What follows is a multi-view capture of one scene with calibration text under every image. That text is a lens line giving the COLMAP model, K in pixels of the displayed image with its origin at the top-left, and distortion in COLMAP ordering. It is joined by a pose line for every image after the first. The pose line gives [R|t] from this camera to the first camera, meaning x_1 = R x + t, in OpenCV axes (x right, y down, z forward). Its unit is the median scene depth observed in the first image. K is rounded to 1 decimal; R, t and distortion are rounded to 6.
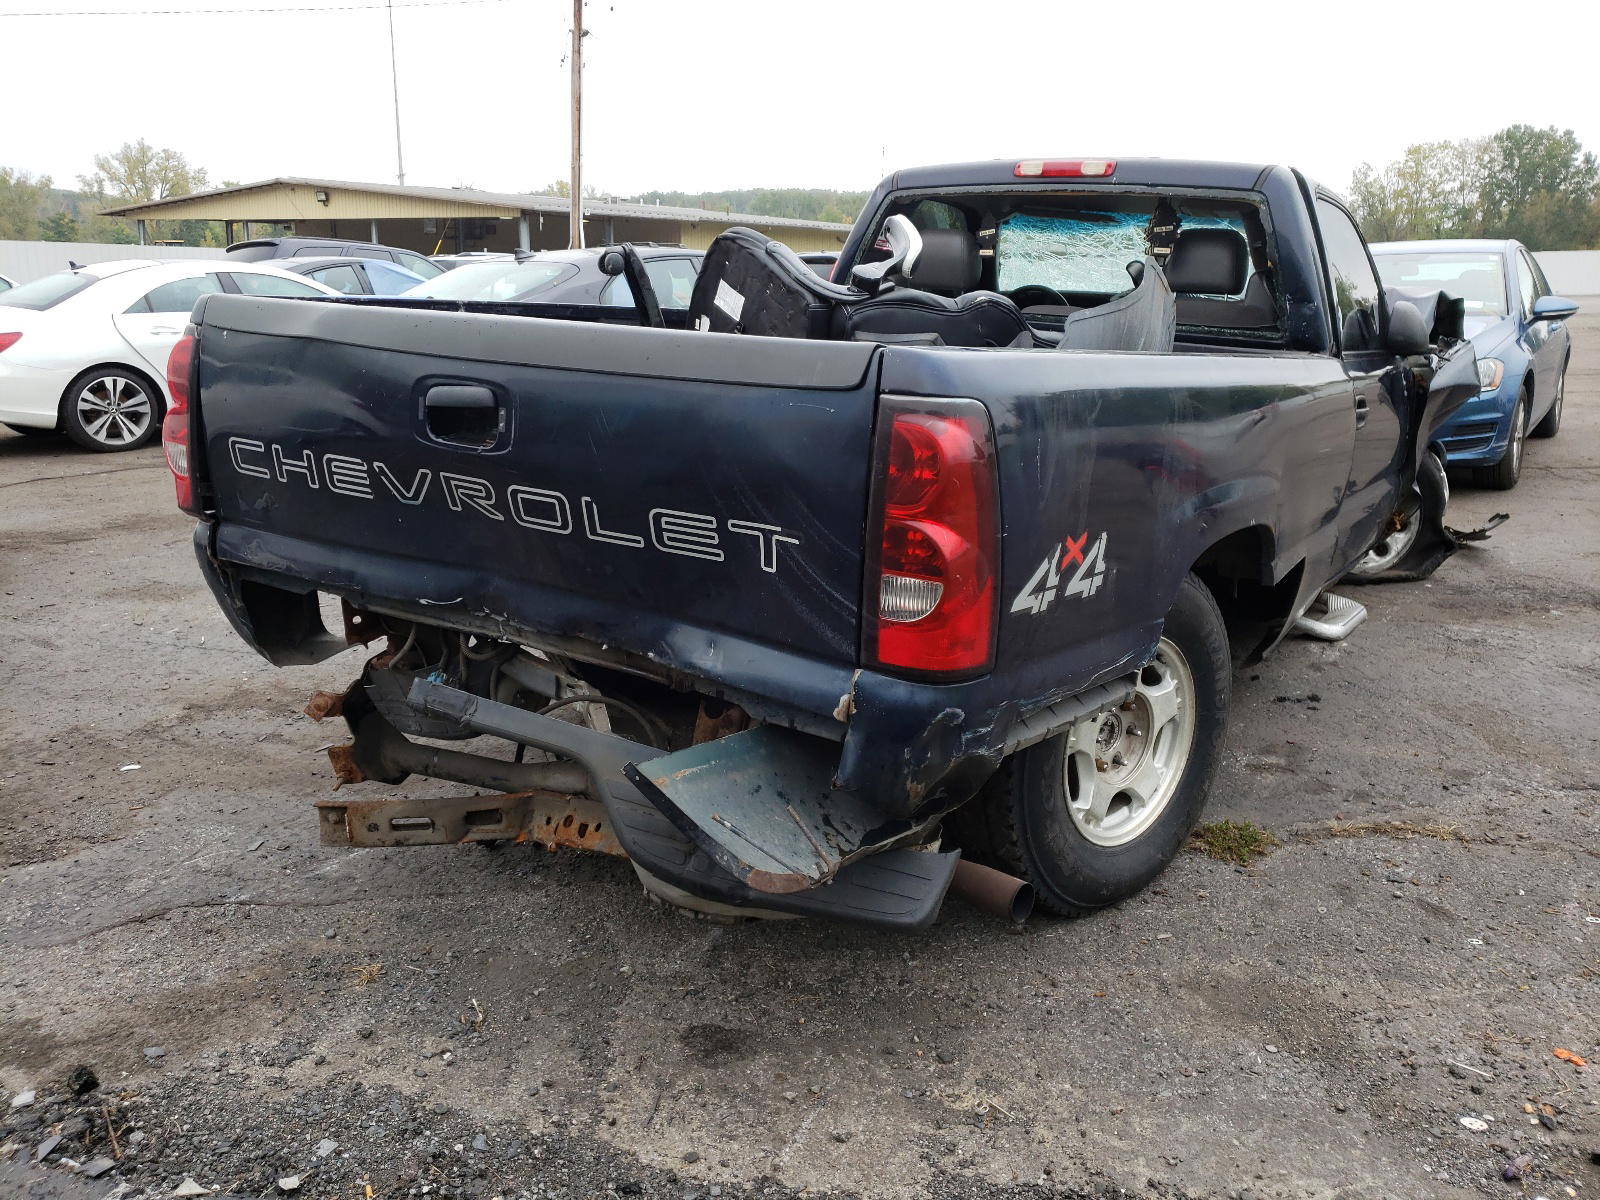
lens RADIAL K [[1253.3, 0, 799.2], [0, 1253.3, 591.3], [0, 0, 1]] dist [0.045279, -0.018447]
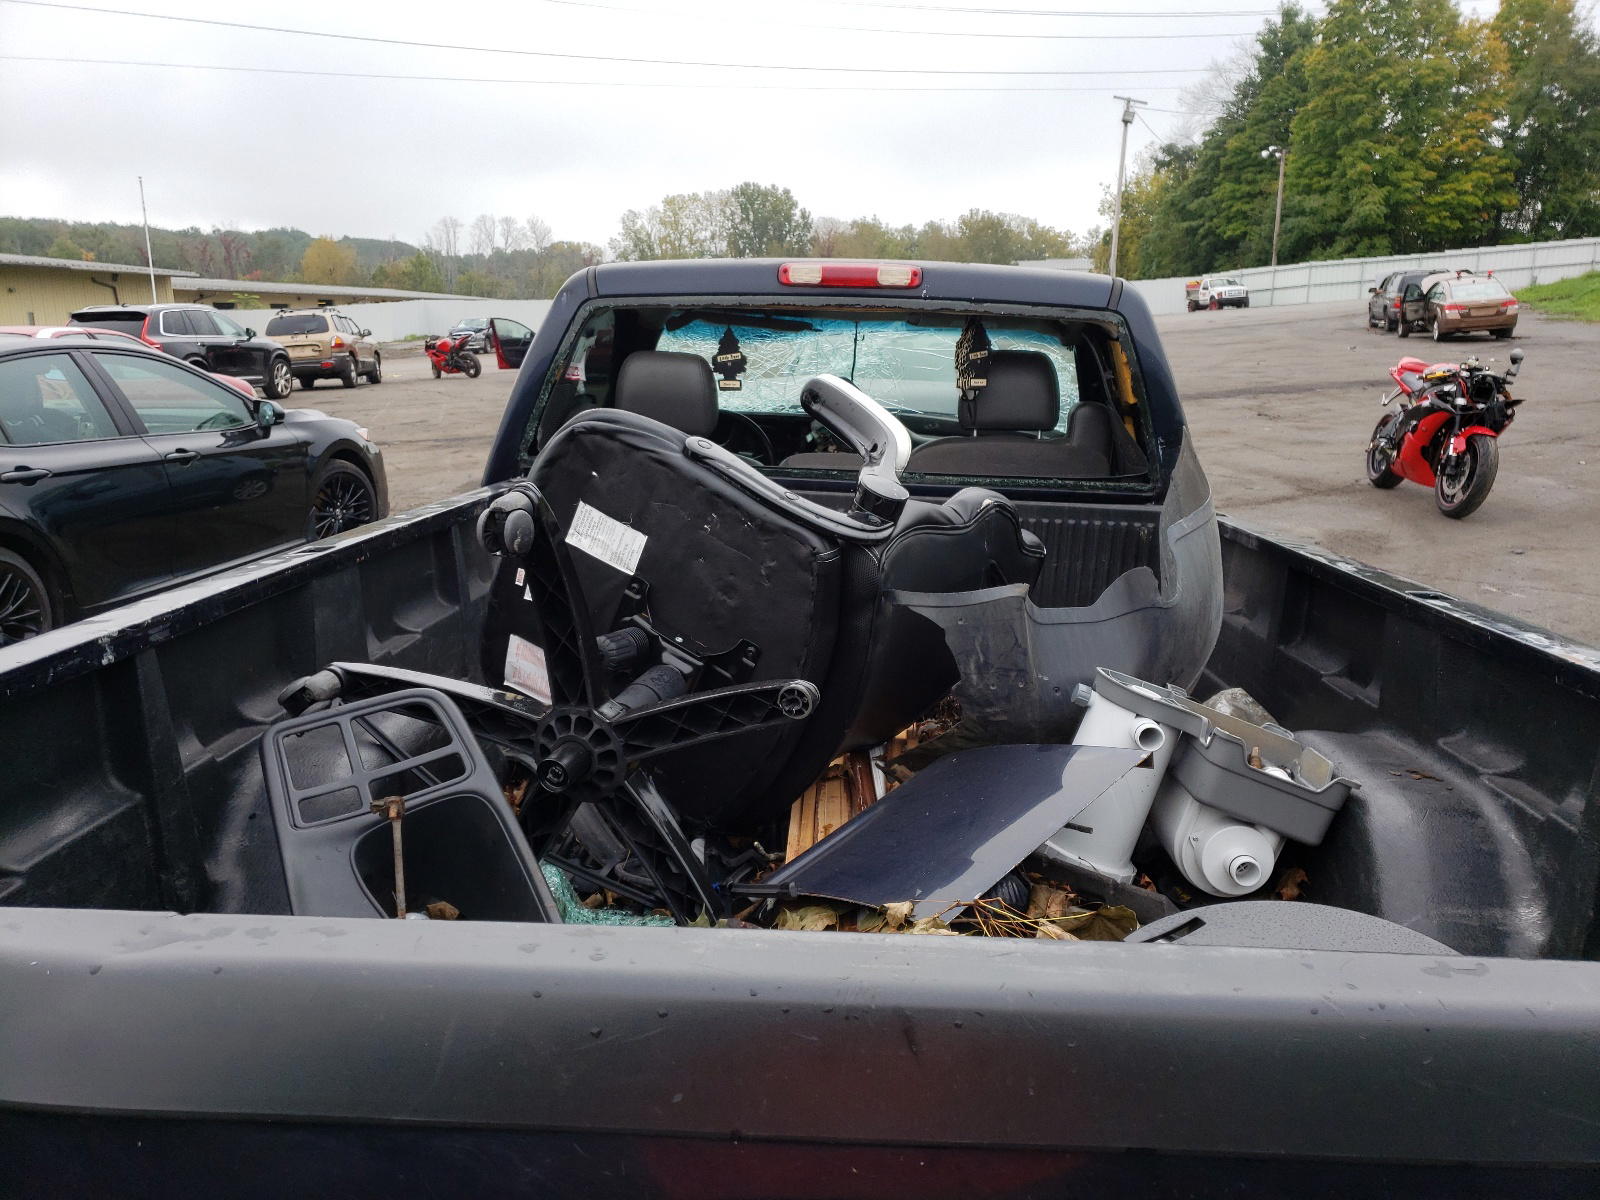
lens RADIAL K [[1259.2, 0, 806.3], [0, 1259.2, 606.5], [0, 0, 1]] dist [0.041633, -0.021547]
pose [[0.851716, -0.132509, 0.506972, -0.031025], [0.140996, 0.989770, 0.021826, -0.023269], [-0.504678, 0.052891, 0.861686, 0.054737]]
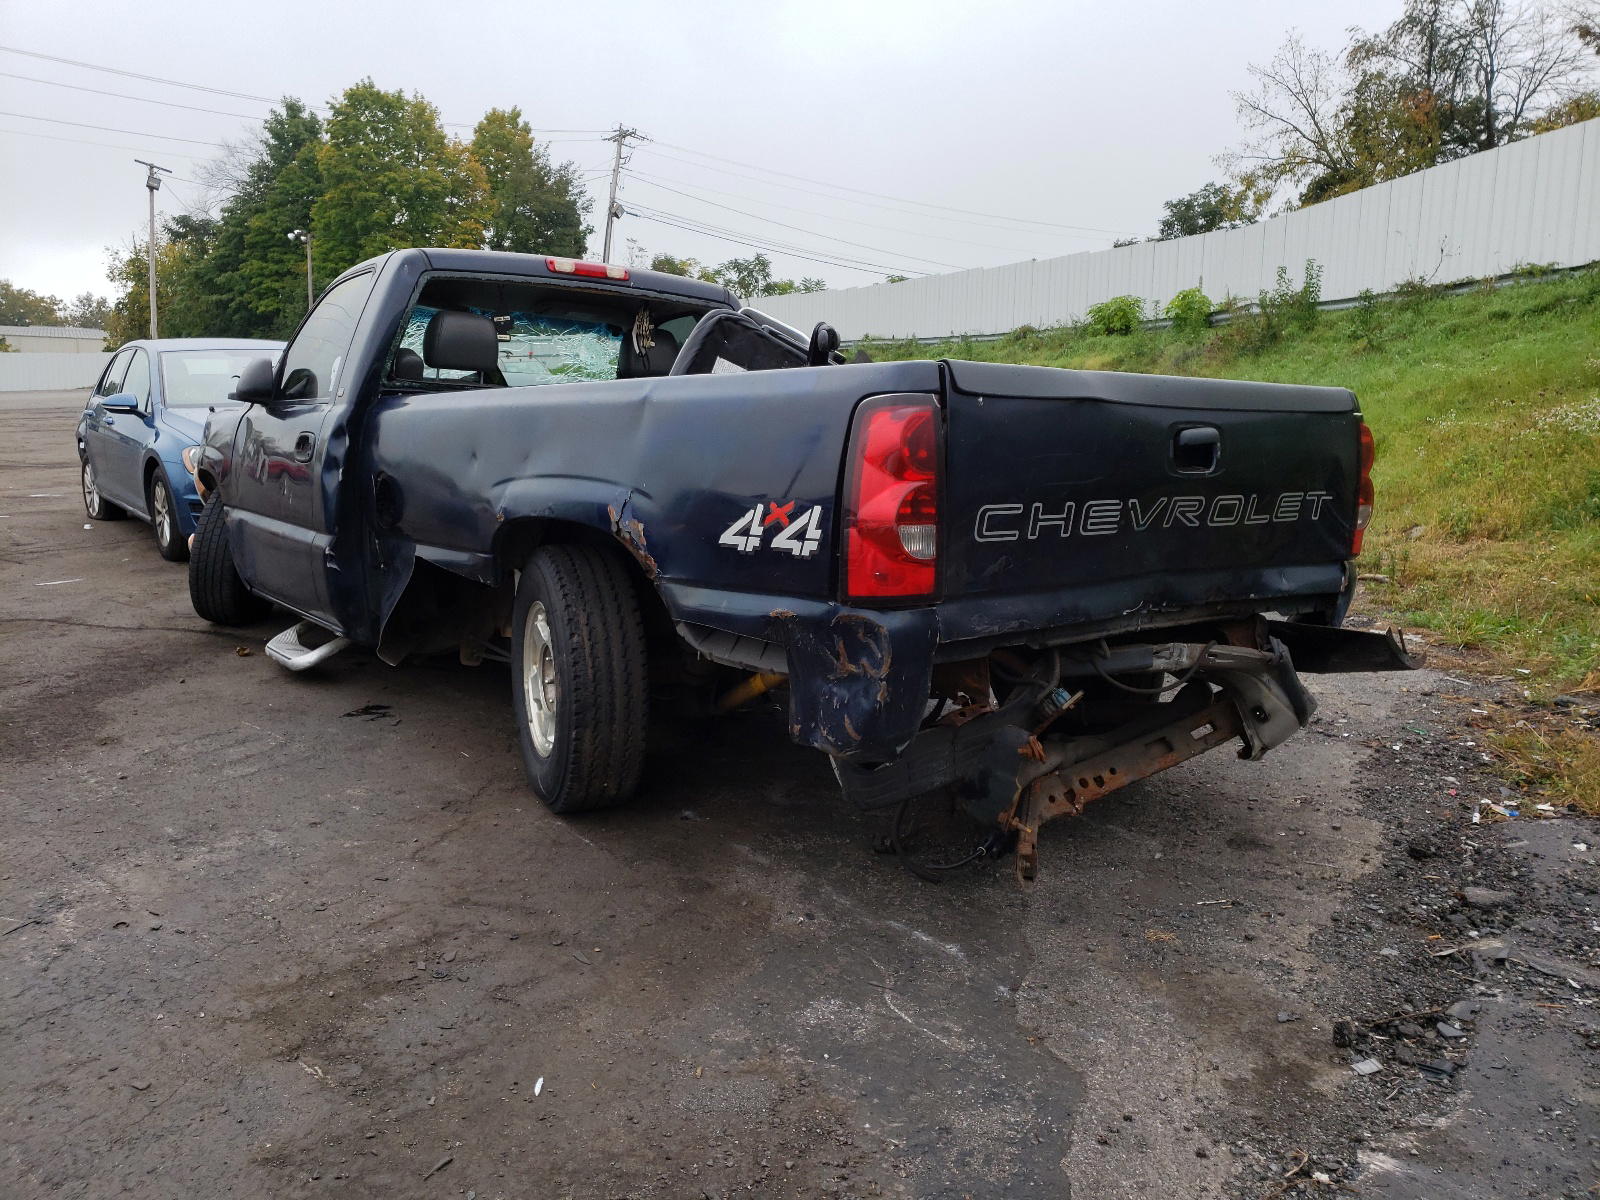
lens RADIAL K [[1259.2, 0, 801.8], [0, 1259.2, 596.2], [0, 0, 1]] dist [0.041633, -0.021547]
pose [[0.272282, -0.155524, 0.949566, -0.126292], [0.227944, 0.969186, 0.093376, -0.015765], [-0.934828, 0.191024, 0.299343, 0.076096]]
